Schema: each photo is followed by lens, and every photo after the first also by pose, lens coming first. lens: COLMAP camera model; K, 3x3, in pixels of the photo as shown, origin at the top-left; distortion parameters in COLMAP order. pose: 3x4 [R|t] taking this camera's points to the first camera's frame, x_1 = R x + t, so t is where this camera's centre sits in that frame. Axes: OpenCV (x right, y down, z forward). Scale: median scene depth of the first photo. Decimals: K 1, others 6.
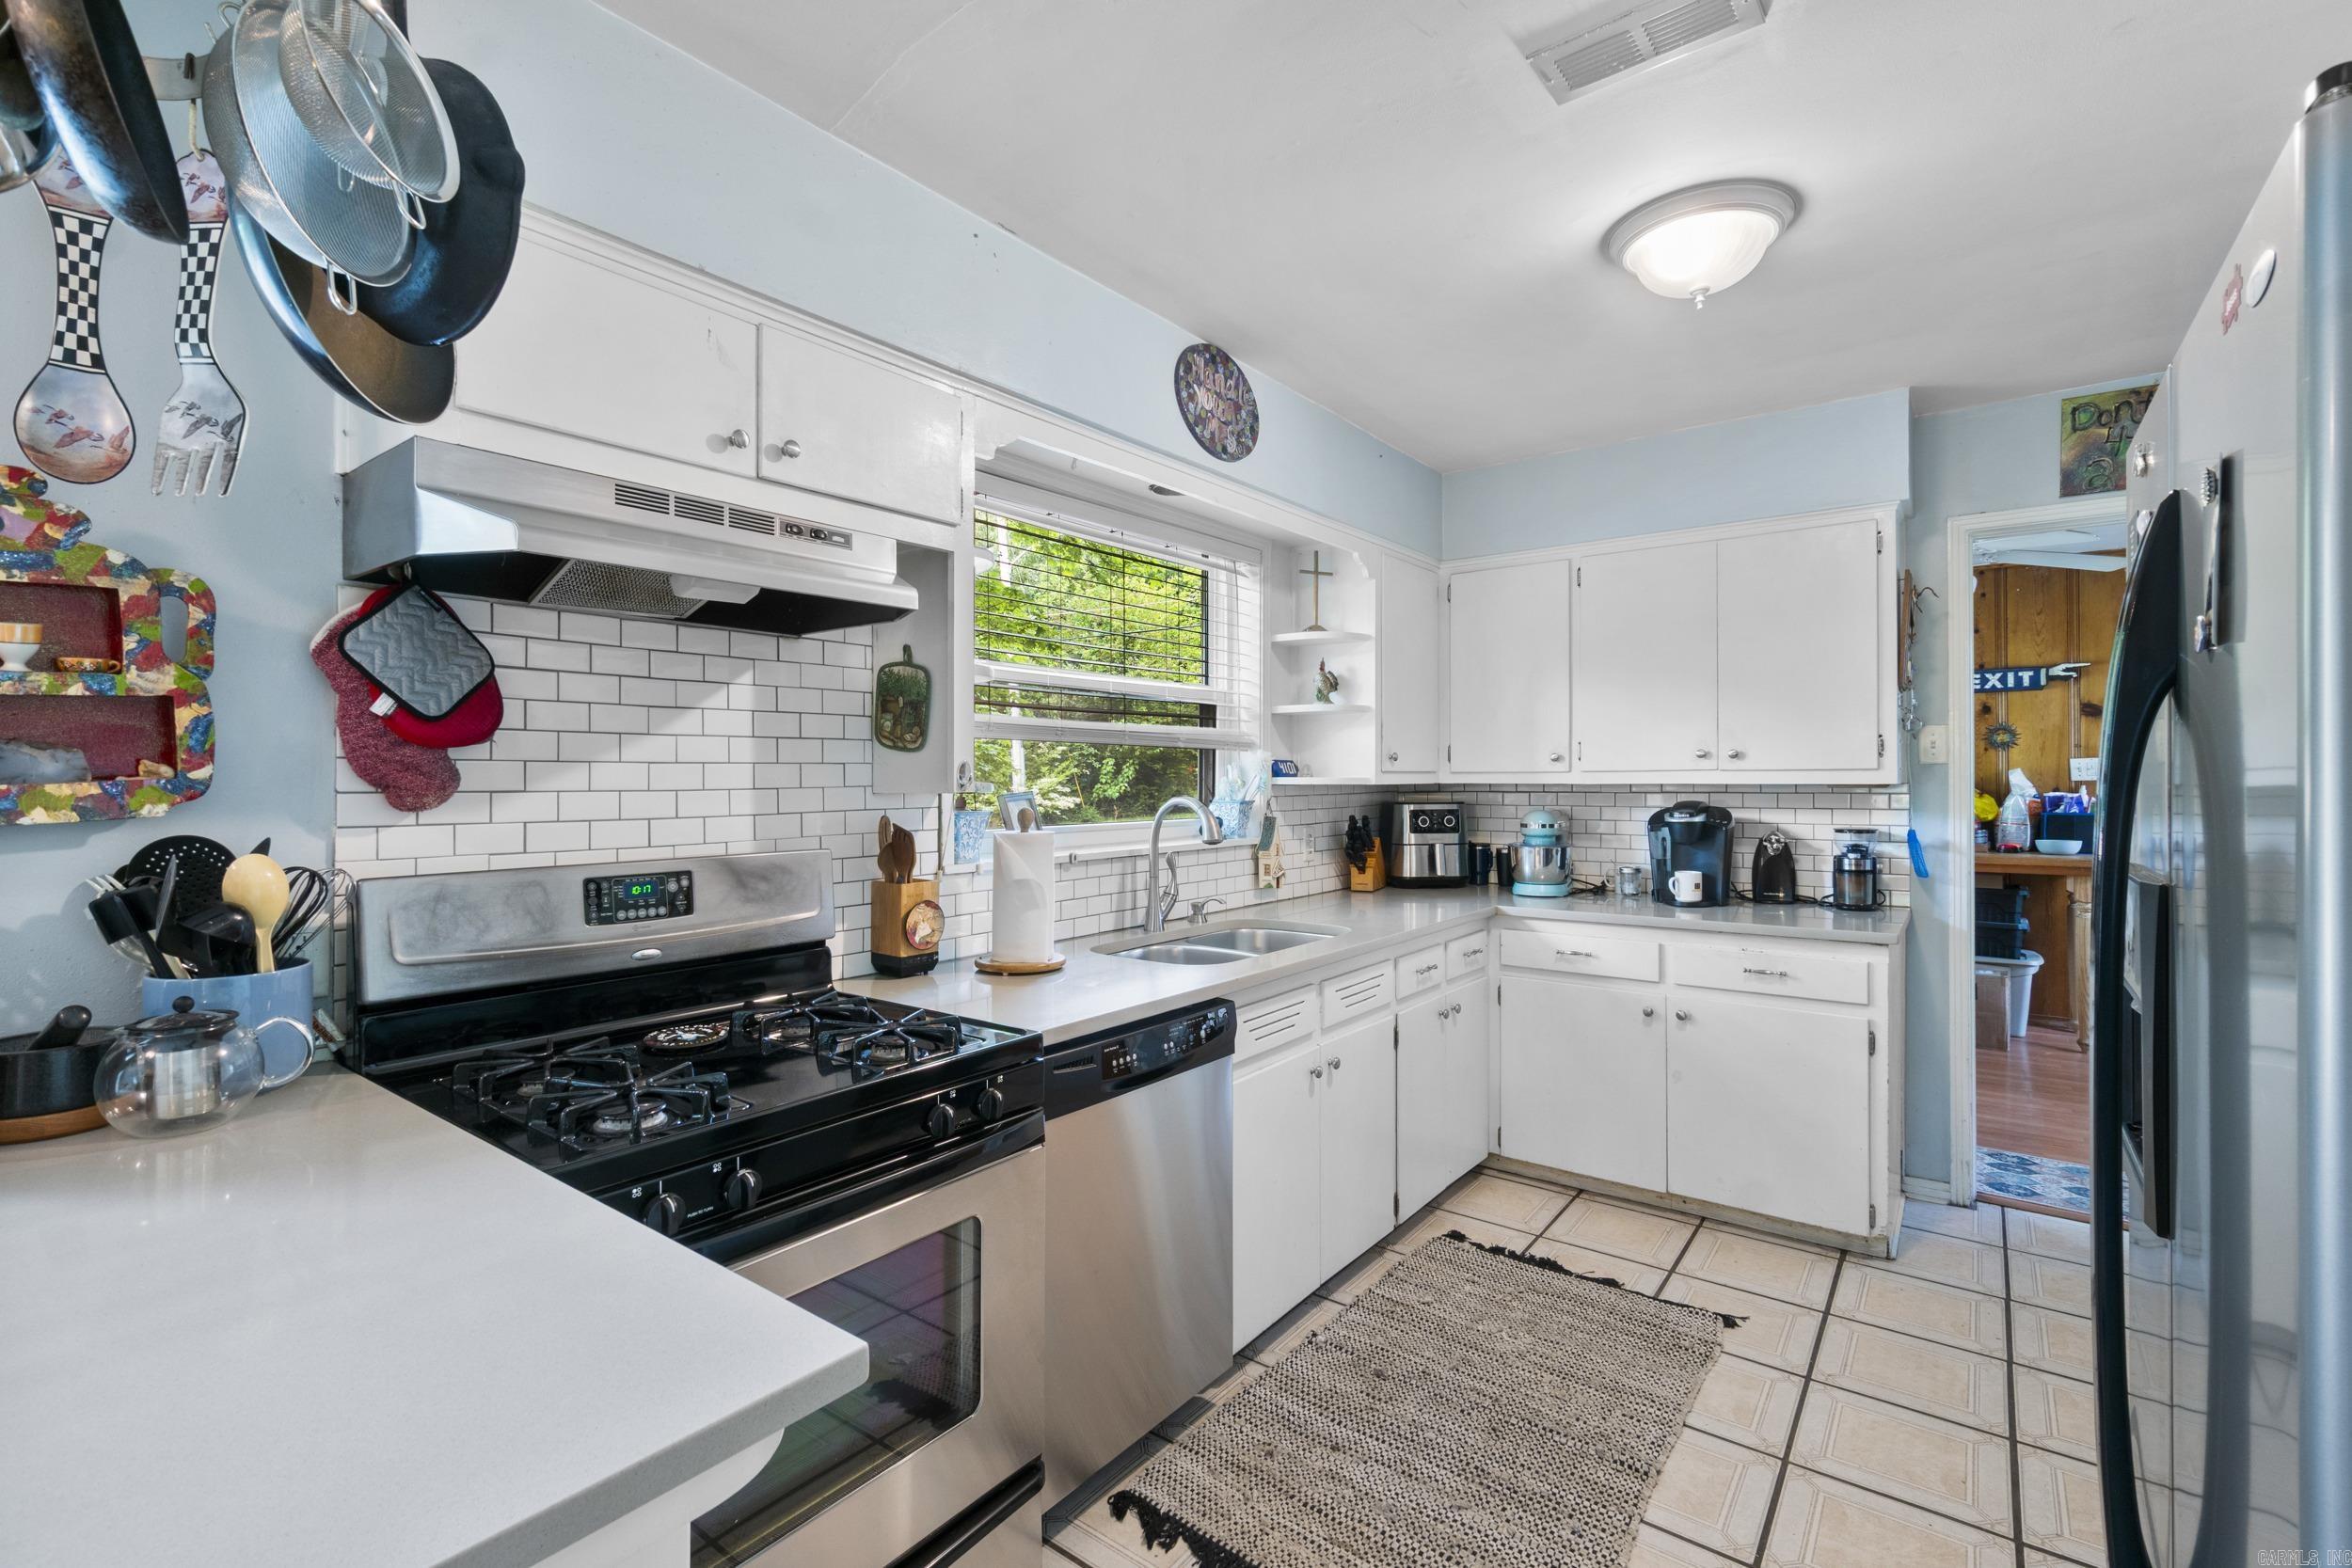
lens RADIAL K [[1044.6, 0, 1163.6], [0, 1044.6, 771.8], [0, 0, 1]] dist [-0.003496, -0.000625]
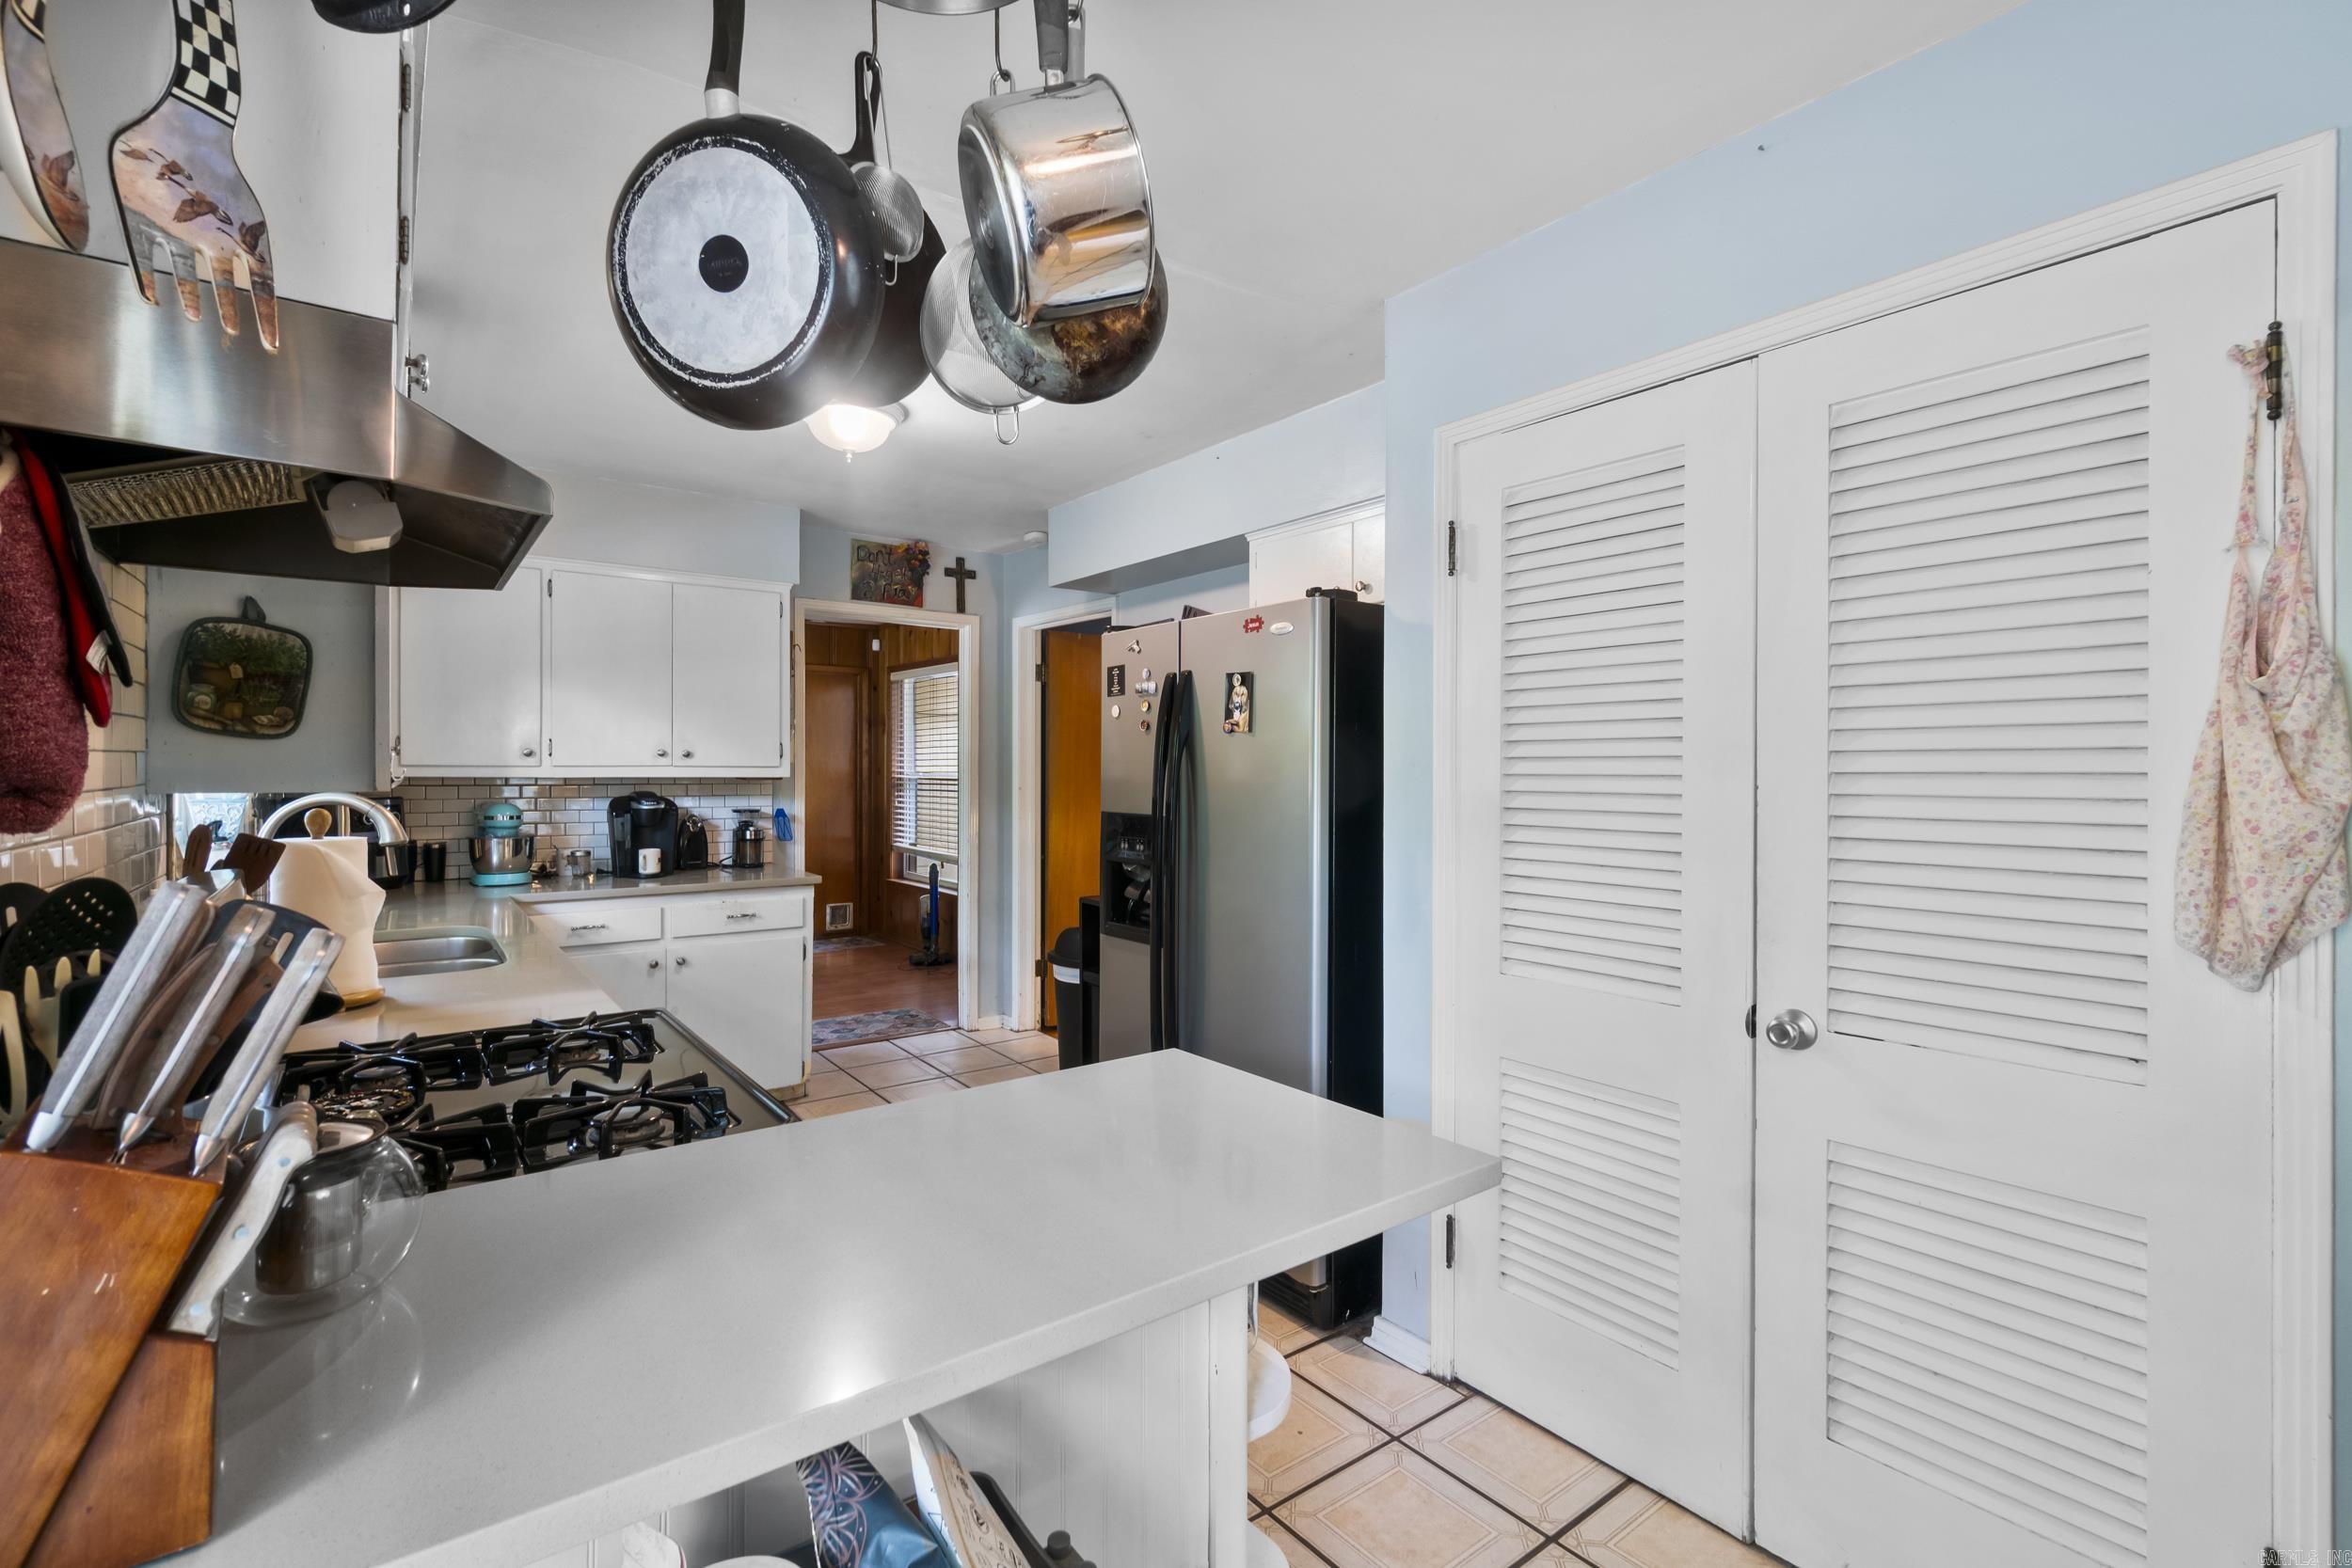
lens RADIAL K [[1044.6, 0, 1168.2], [0, 1044.6, 780.0], [0, 0, 1]] dist [-0.003496, -0.000625]
pose [[0.253835, -0.003464, 0.967241, -0.687754], [-0.013300, 0.999887, 0.007071, -0.002639], [-0.967156, -0.014659, 0.253760, 0.139398]]
